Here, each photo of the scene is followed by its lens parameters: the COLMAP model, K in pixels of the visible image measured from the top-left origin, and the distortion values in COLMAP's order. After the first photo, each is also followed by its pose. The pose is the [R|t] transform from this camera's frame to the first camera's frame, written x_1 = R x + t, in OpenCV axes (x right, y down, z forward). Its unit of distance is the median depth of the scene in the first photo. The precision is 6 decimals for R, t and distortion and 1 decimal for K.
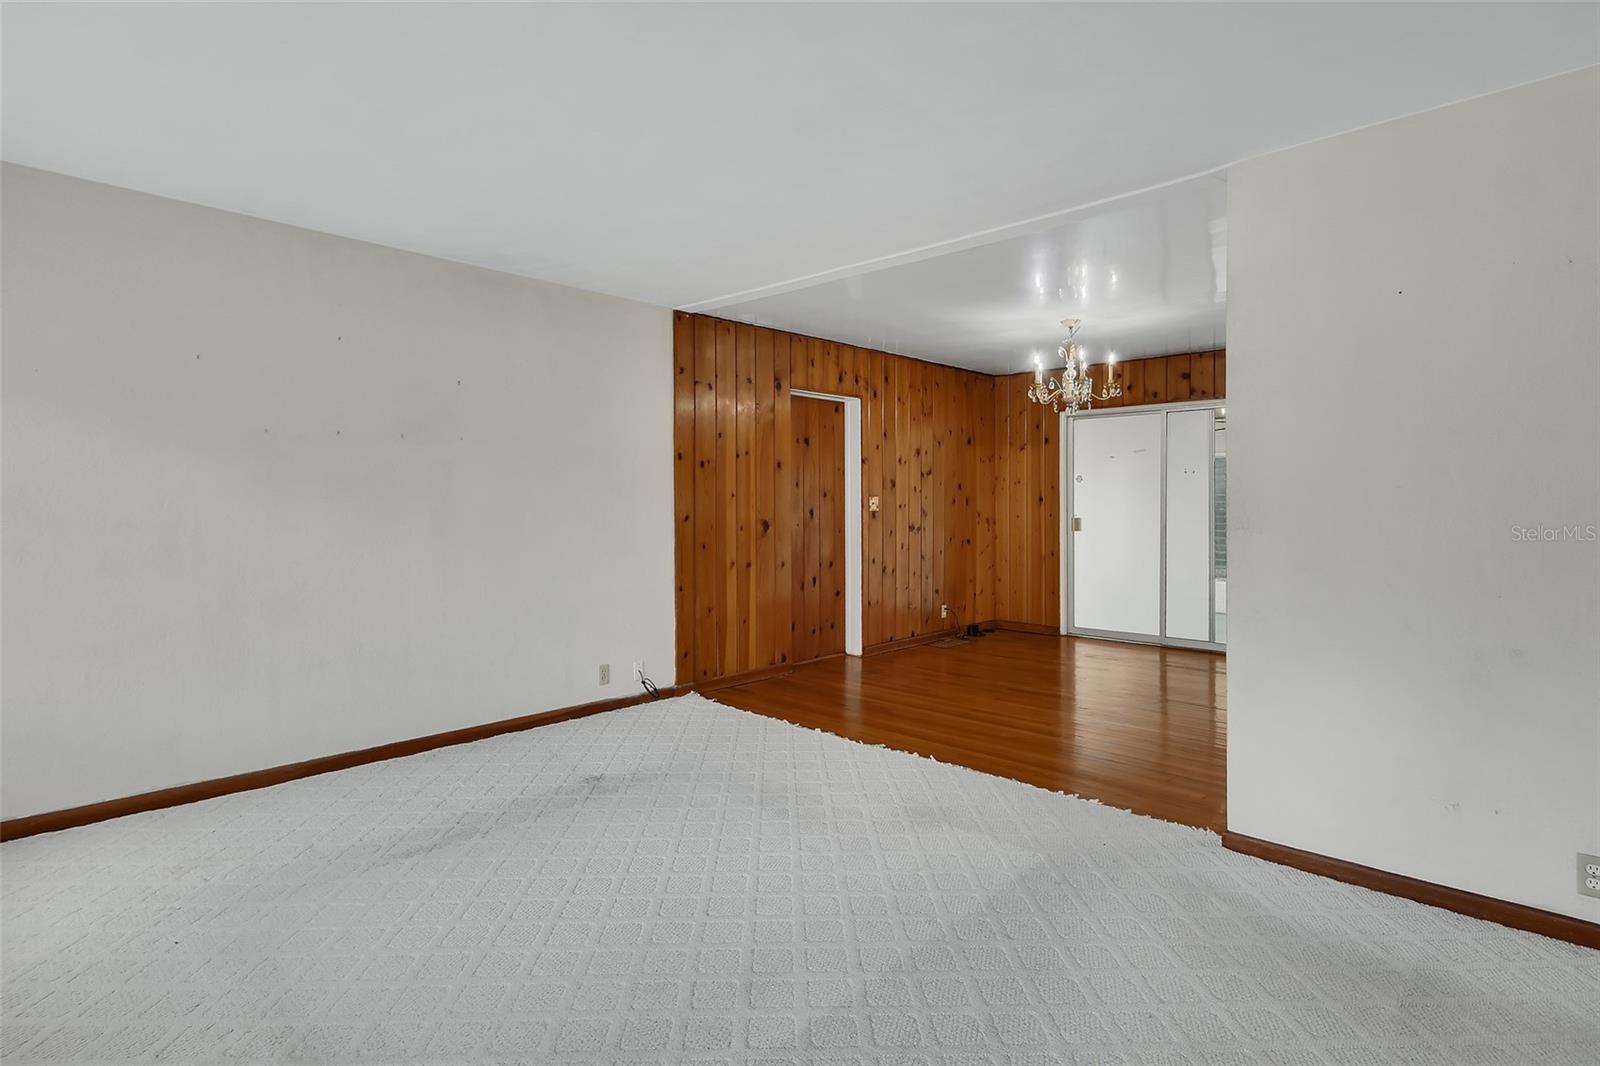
lens RADIAL K [[808.0, 0, 784.3], [0, 808.0, 498.2], [0, 0, 1]] dist [0.018924, -0.000583]
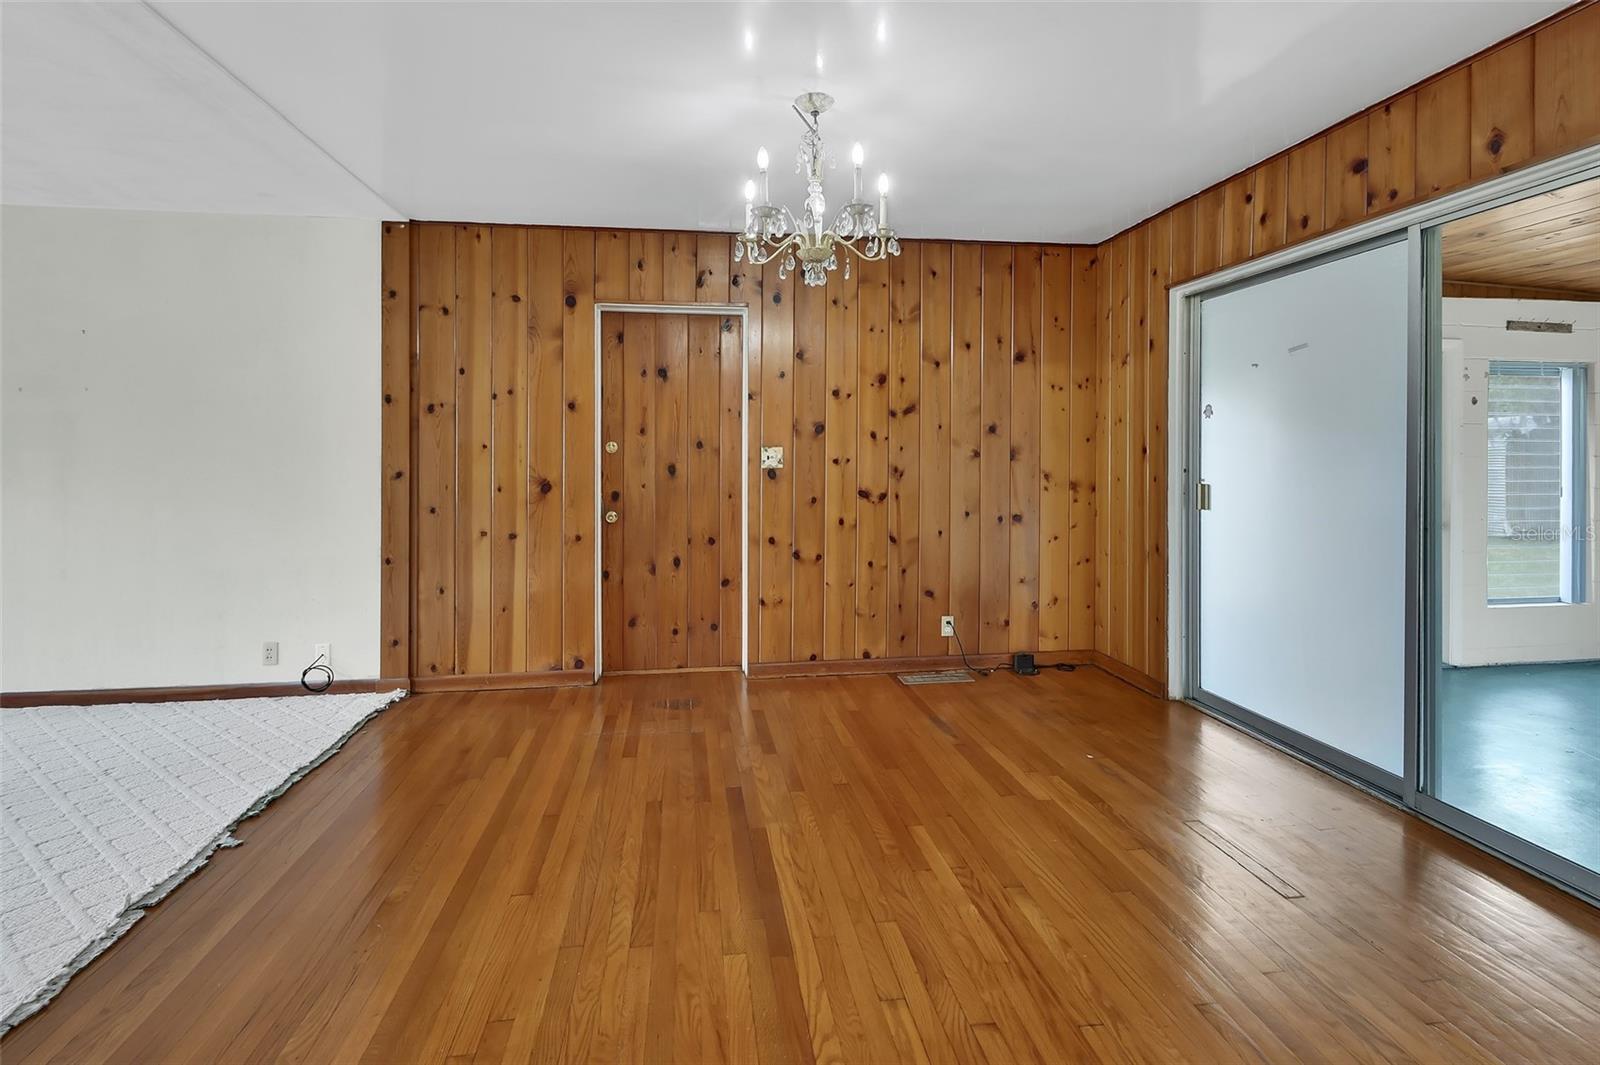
lens RADIAL K [[756.6, 0, 784.6], [0, 756.6, 456.9], [0, 0, 1]] dist [0.025620, -0.013887]
pose [[0.787534, 0.002774, -0.616264, 0.515559], [0.003238, 0.999957, 0.008639, 0.000569], [0.616262, -0.008799, 0.787492, 0.498280]]
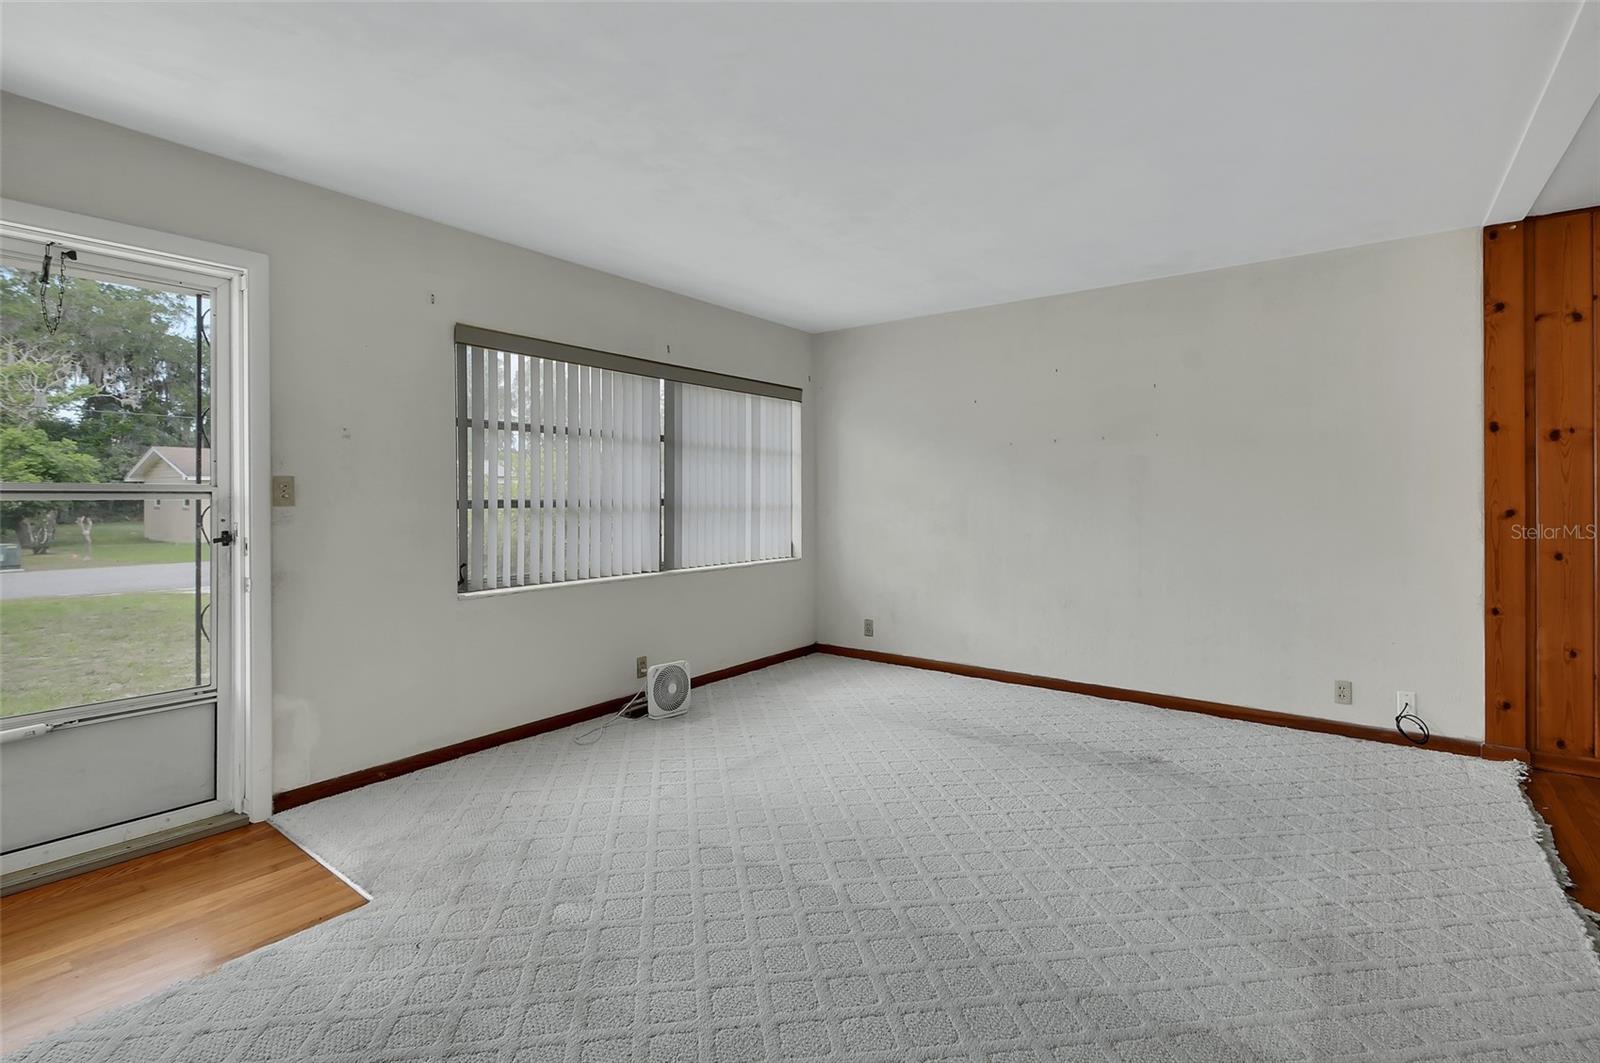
lens RADIAL K [[744.3, 0, 791.7], [0, 744.3, 496.7], [0, 0, 1]] dist [0.003231, -0.002837]
pose [[0.122760, 0.002169, -0.992434, 0.352504], [0.009593, 0.999948, 0.003372, 0.001136], [0.992390, -0.009934, 0.122733, 0.231308]]
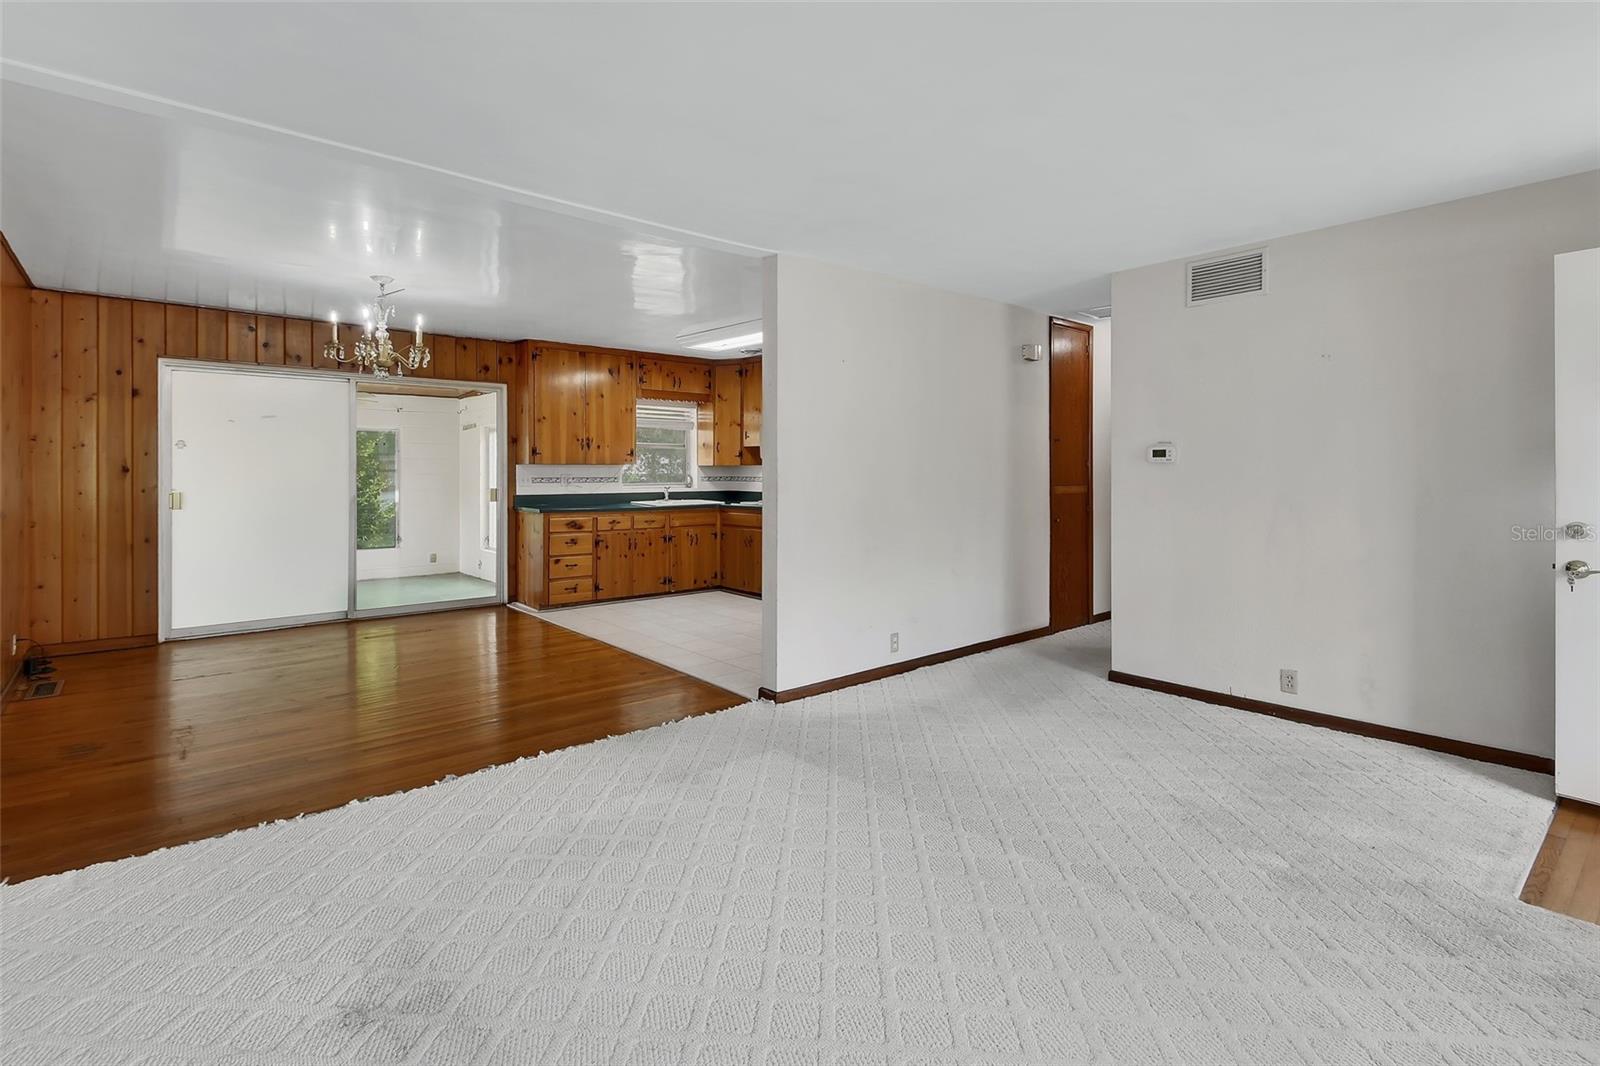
lens RADIAL K [[756.6, 0, 783.8], [0, 756.6, 482.5], [0, 0, 1]] dist [0.025620, -0.013887]
pose [[0.099250, -0.012807, 0.994980, -0.377779], [-0.006804, 0.999885, 0.013549, -0.000709], [-0.995039, -0.008115, 0.099152, 0.374728]]
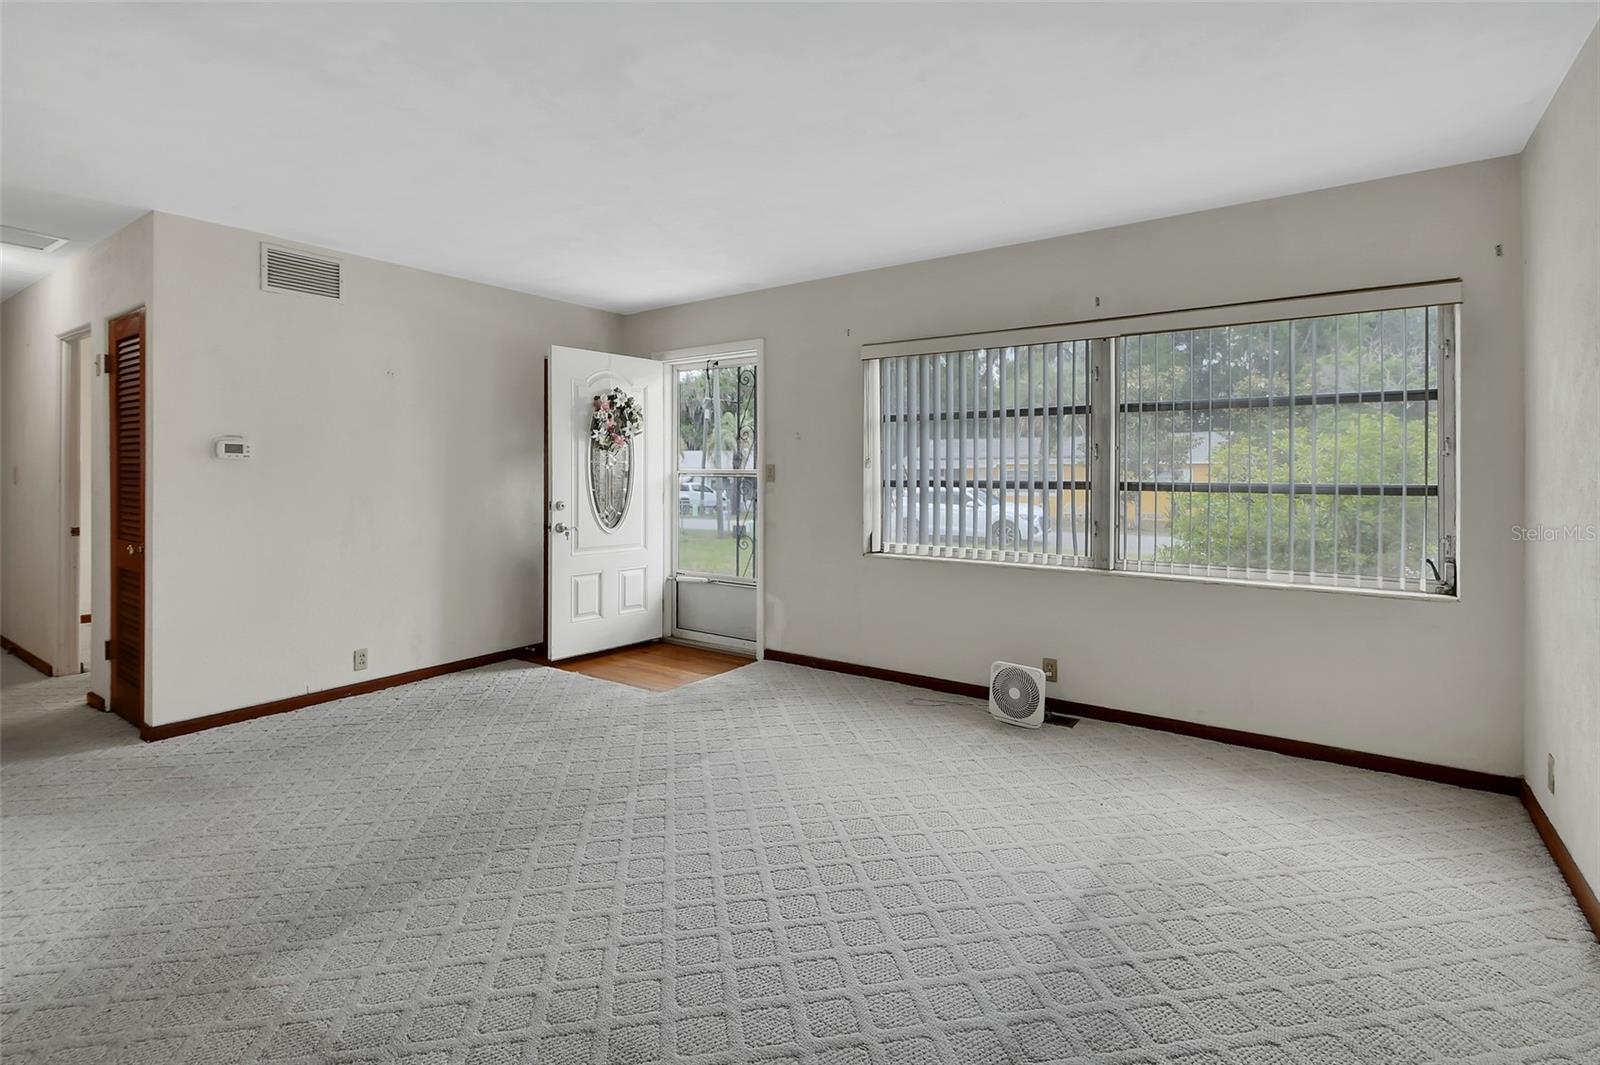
lens RADIAL K [[756.6, 0, 790.7], [0, 756.6, 474.3], [0, 0, 1]] dist [0.025620, -0.013887]
pose [[-0.988181, -0.003627, -0.153251, -0.022115], [-0.002245, 0.999955, -0.009187, 0.004530], [0.153278, -0.008734, -0.988145, 0.741888]]
